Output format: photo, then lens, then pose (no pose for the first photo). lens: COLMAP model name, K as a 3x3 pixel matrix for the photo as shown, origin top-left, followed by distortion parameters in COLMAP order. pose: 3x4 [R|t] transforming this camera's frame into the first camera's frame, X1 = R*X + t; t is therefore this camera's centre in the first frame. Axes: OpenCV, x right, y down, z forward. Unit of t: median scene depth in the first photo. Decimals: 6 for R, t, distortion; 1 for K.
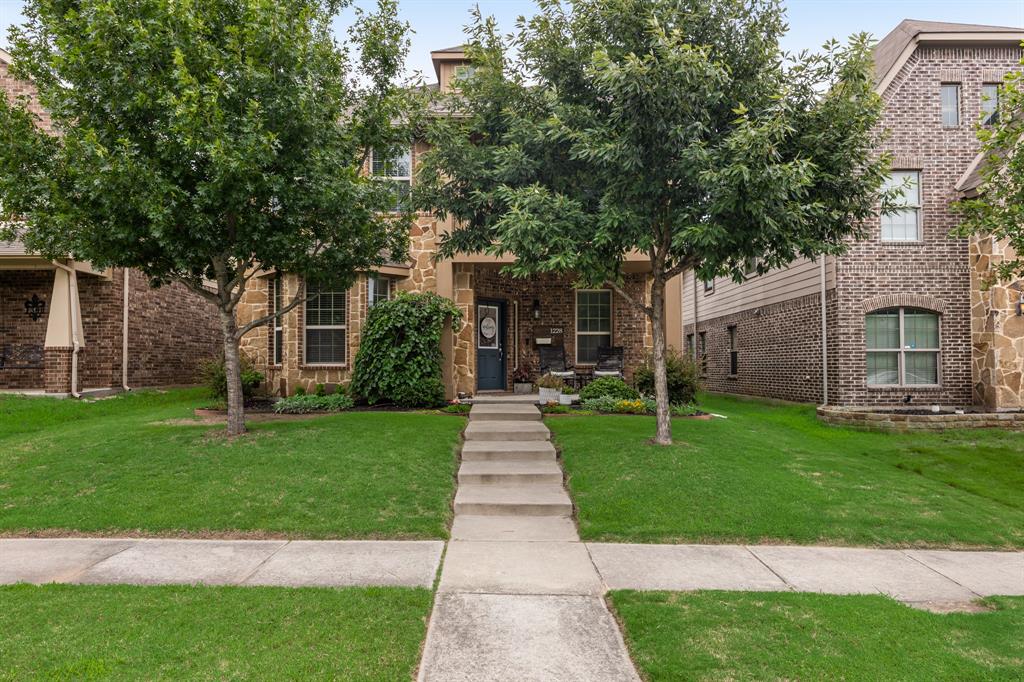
lens RADIAL K [[649.9, 0, 508.6], [0, 649.9, 343.2], [0, 0, 1]] dist [-0.010089, -0.001411]
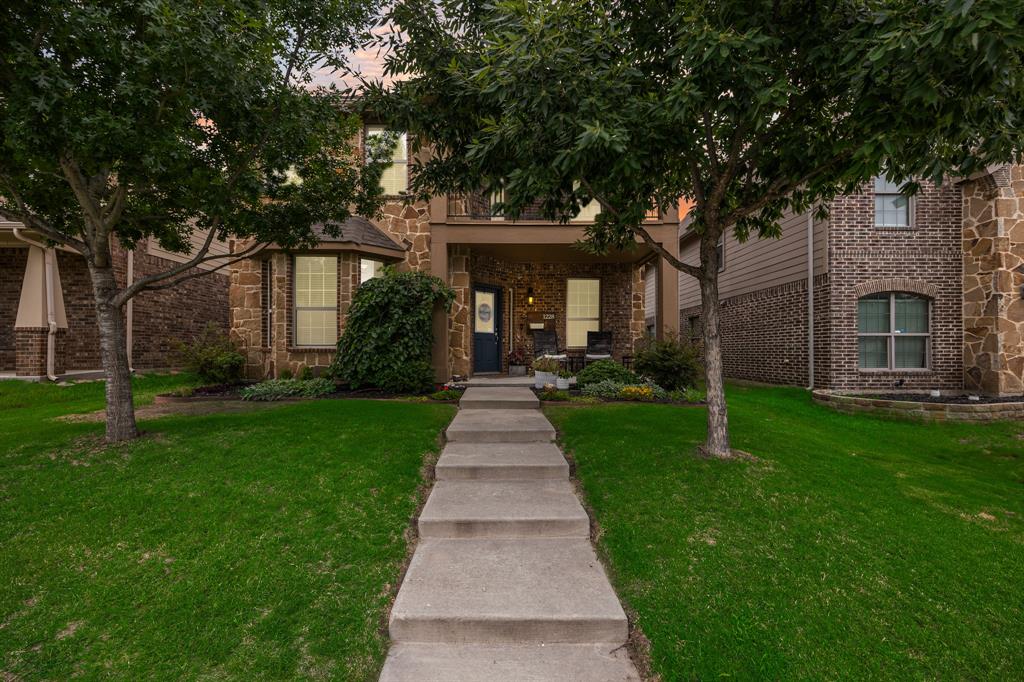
lens RADIAL K [[401.7, 0, 514.7], [0, 401.7, 343.6], [0, 0, 1]] dist [0.001893, 0.000116]
pose [[0.999696, 0.003631, 0.024391, 0.001730], [-0.003994, 0.999882, 0.014854, 0.017987], [-0.024334, -0.014947, 0.999592, 0.388794]]
